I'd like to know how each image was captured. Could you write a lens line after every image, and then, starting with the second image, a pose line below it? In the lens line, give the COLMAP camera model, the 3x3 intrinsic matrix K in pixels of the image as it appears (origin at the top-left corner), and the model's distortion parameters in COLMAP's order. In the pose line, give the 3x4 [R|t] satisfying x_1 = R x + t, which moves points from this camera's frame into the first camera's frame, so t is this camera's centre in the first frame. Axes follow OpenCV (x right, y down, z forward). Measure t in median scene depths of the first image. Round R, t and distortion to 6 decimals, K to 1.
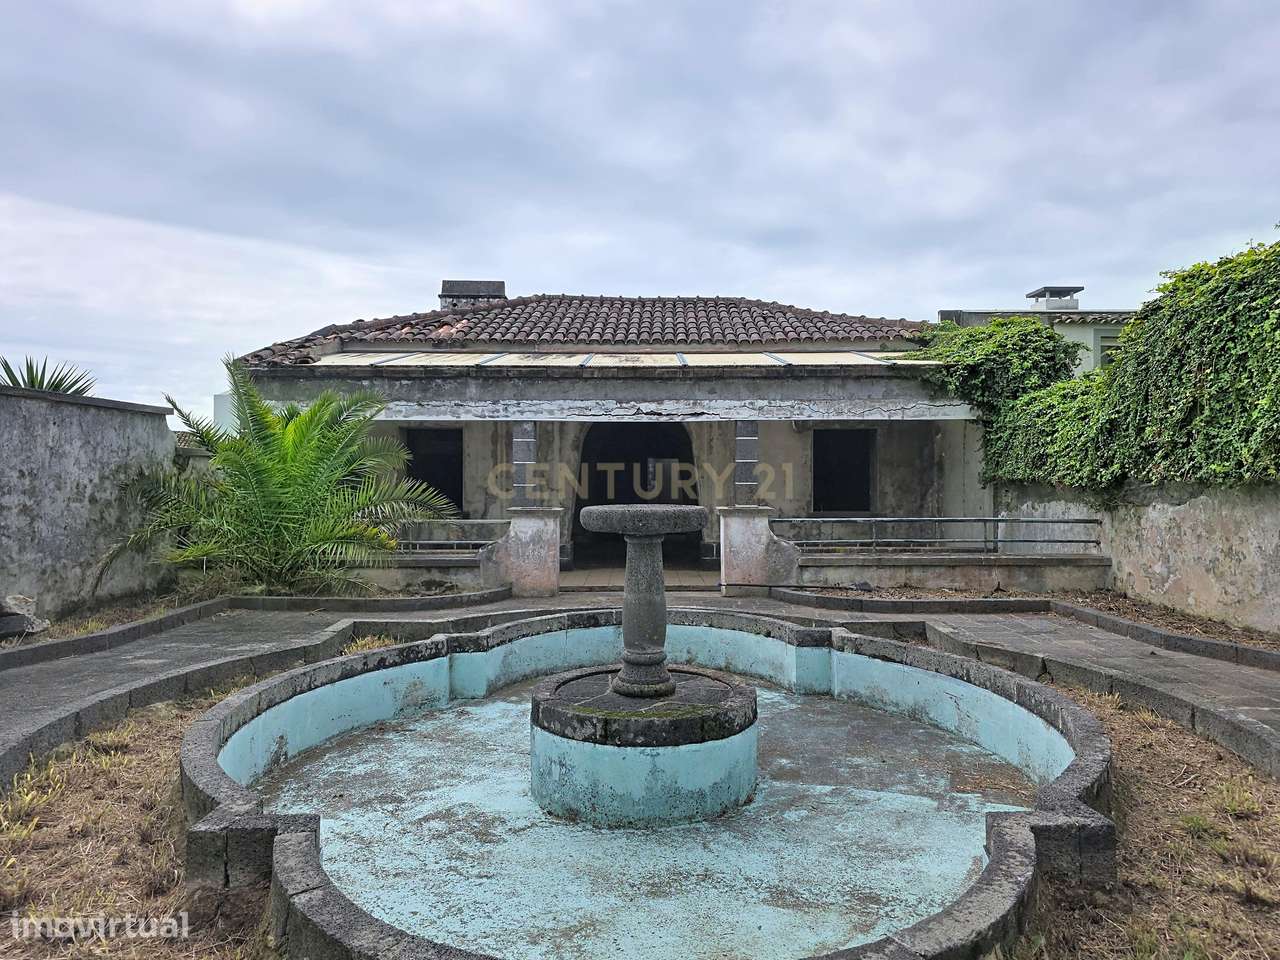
lens RADIAL K [[877.5, 0, 643.1], [0, 877.5, 468.1], [0, 0, 1]] dist [0.104139, -0.121119]
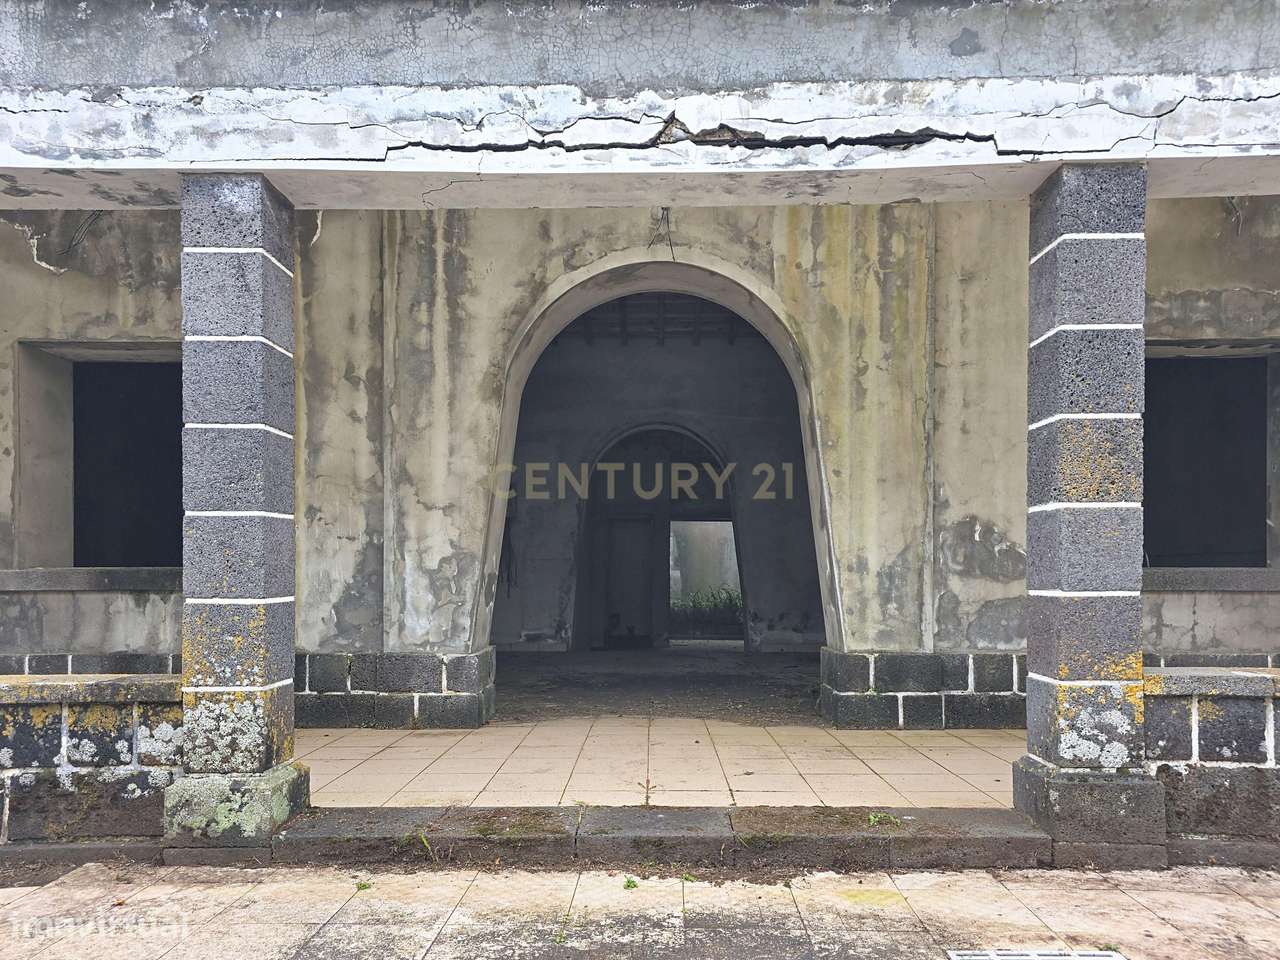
lens RADIAL K [[918.5, 0, 641.1], [0, 918.5, 582.5], [0, 0, 1]] dist [0.033986, -0.004264]
pose [[0.999846, -0.000362, -0.017533, -0.009197], [0.000521, 0.999959, 0.009085, 0.063261], [0.017529, -0.009093, 0.999805, 0.736704]]
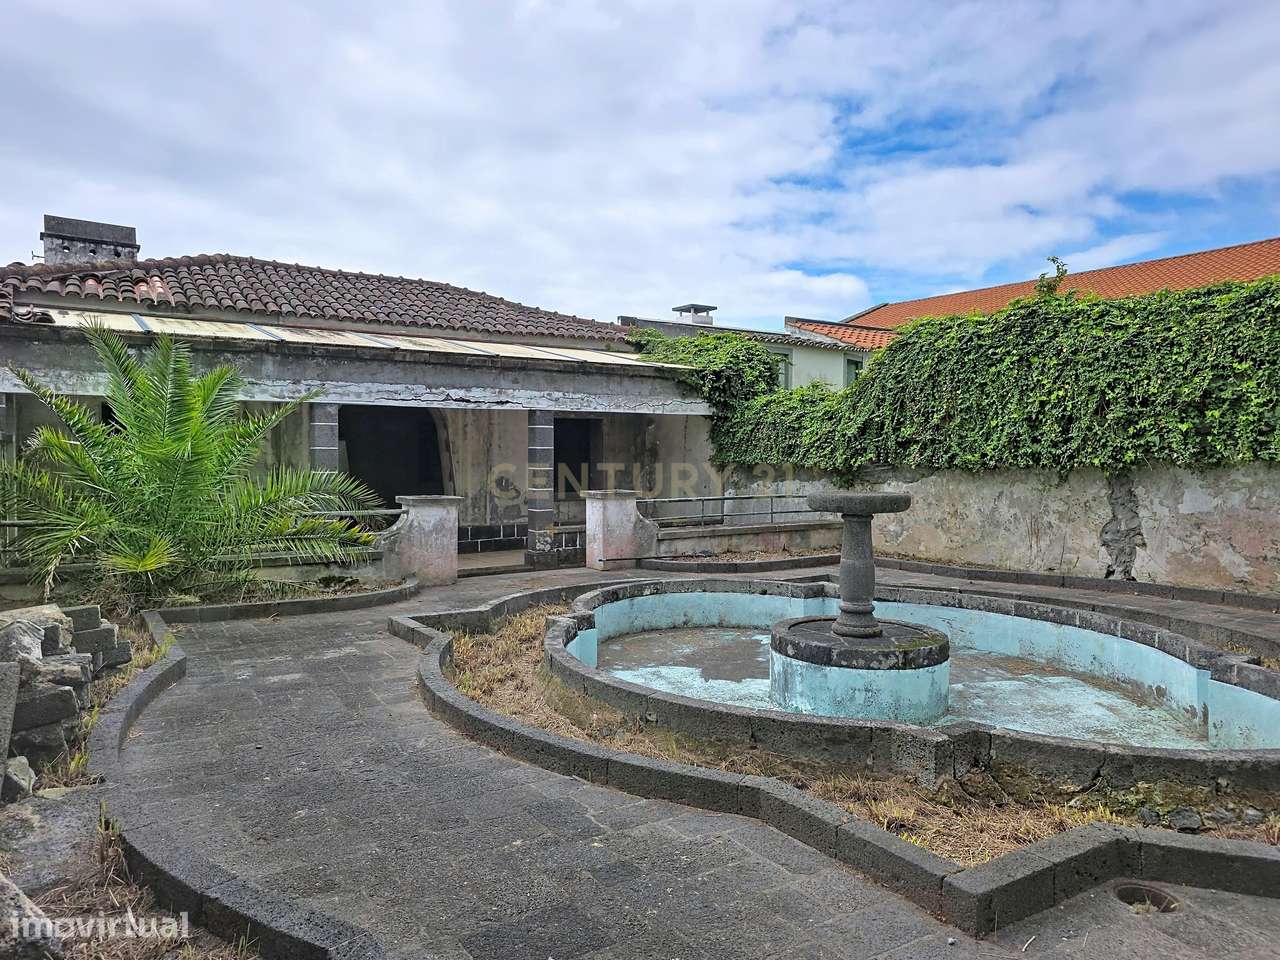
lens RADIAL K [[877.5, 0, 643.1], [0, 877.5, 468.1], [0, 0, 1]] dist [0.104139, -0.121119]
pose [[0.839245, -0.007699, 0.543700, -0.369812], [-0.005050, 0.999746, 0.021952, -0.007487], [-0.543731, -0.021168, 0.838993, 0.029151]]
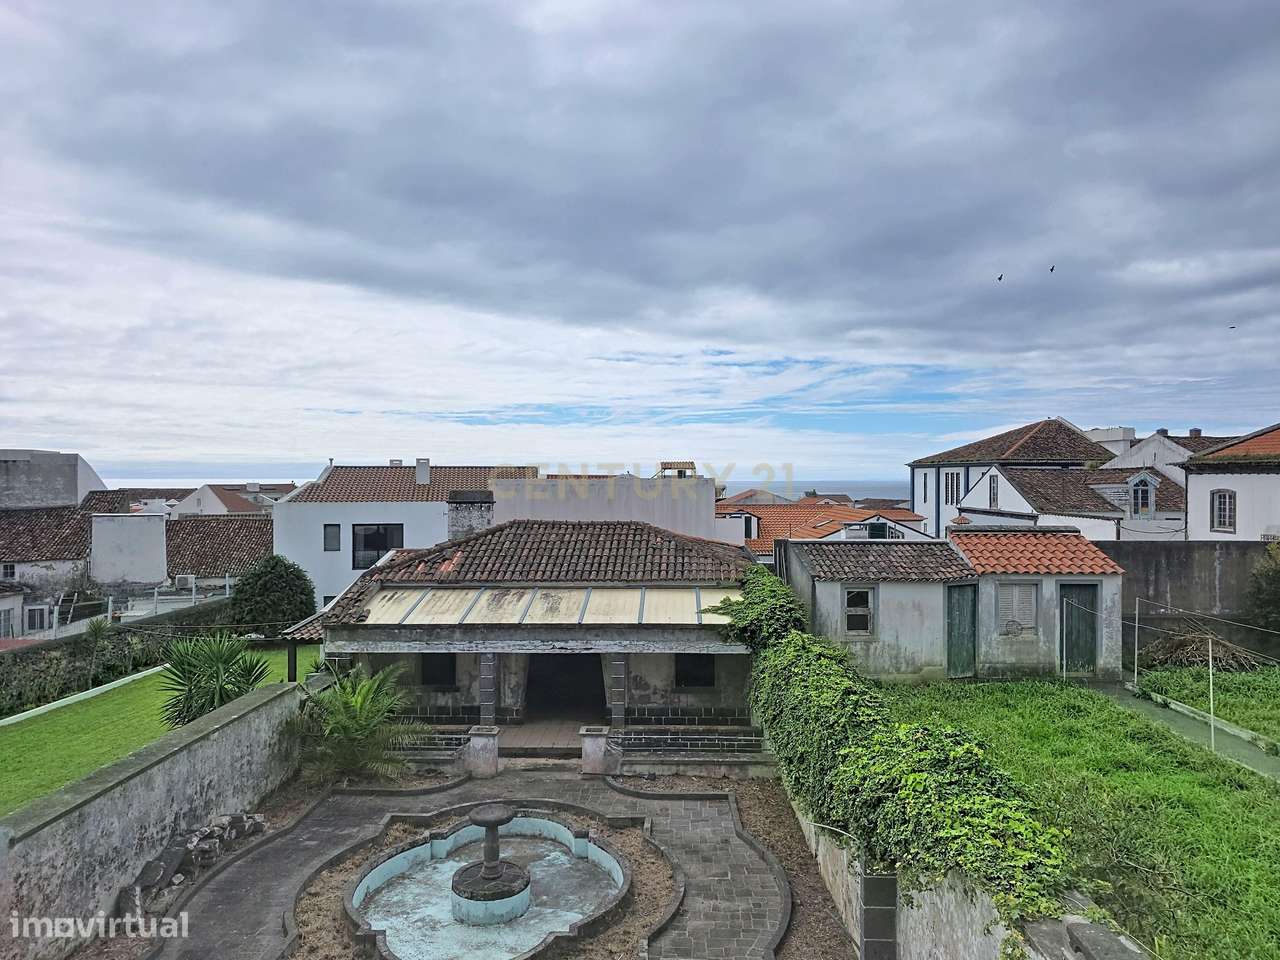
lens RADIAL K [[891.8, 0, 640.0], [0, 891.8, 480.0], [0, 0, 1]] dist [0.079401, -0.076327]
pose [[0.999362, 0.000685, -0.035709, 0.225674], [-0.000391, 0.999966, 0.008248, -0.407558], [0.035713, -0.008229, 0.999328, -0.738217]]
